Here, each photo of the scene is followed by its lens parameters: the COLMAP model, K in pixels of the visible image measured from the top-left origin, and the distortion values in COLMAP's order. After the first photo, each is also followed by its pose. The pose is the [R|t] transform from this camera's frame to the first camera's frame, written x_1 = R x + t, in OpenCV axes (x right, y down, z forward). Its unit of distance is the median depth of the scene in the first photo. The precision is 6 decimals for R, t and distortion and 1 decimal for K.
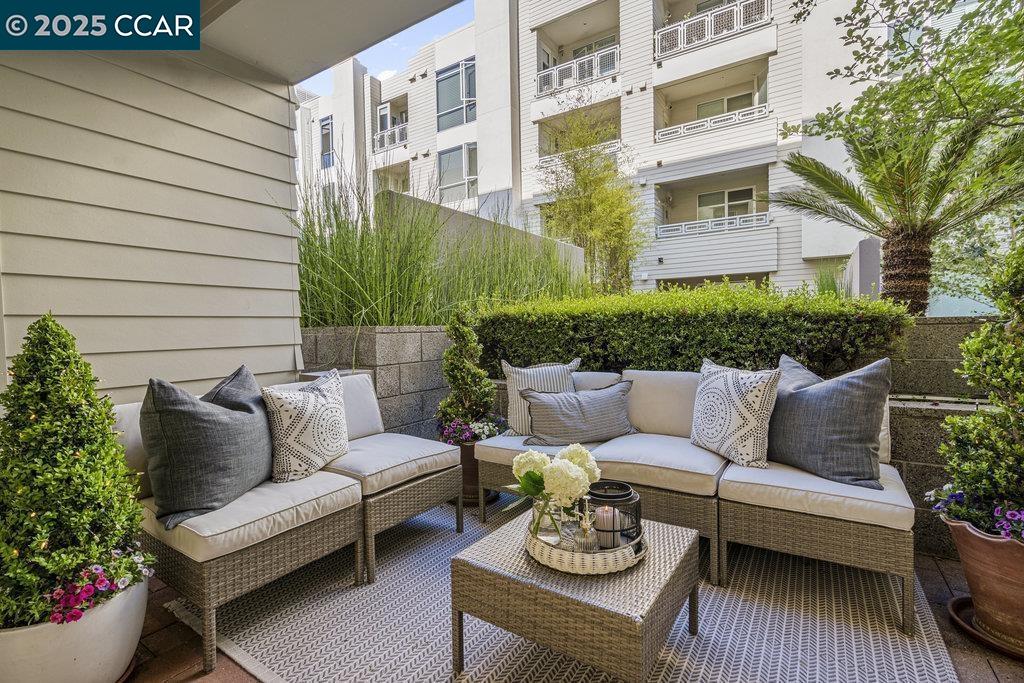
lens RADIAL K [[468.2, 0, 508.3], [0, 468.2, 340.9], [0, 0, 1]] dist [-0.001610, -0.000267]
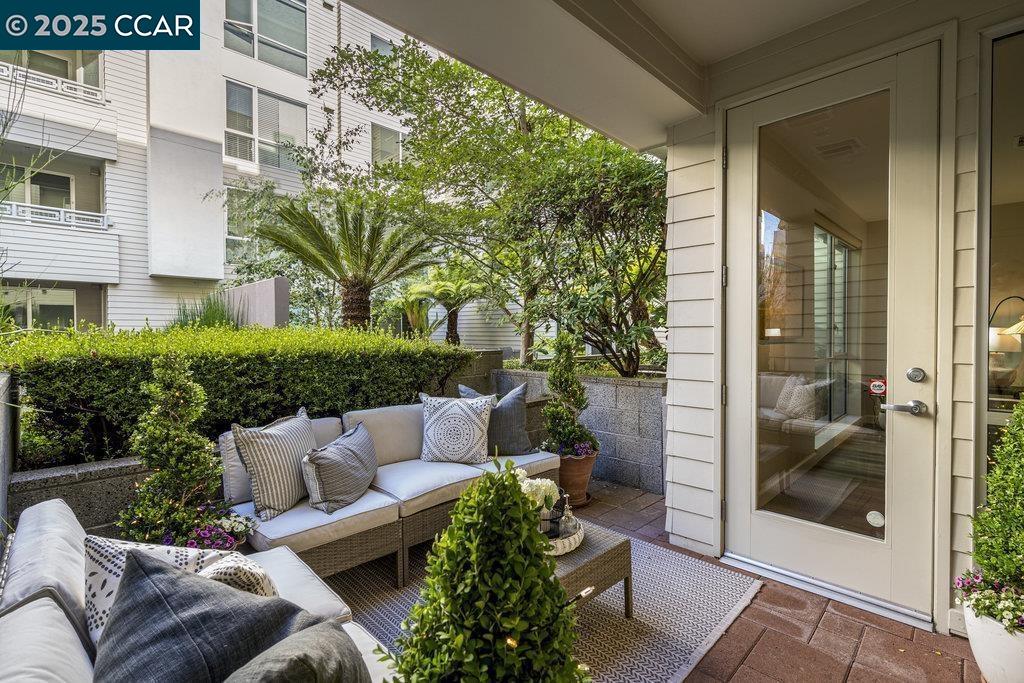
lens RADIAL K [[471.2, 0, 513.6], [0, 471.2, 340.4], [0, 0, 1]] dist [-0.000590, 0.001071]
pose [[0.228728, 0.001582, 0.973489, -0.395579], [0.029315, 0.999534, -0.008513, -0.044468], [-0.973049, 0.030485, 0.228575, 0.240251]]
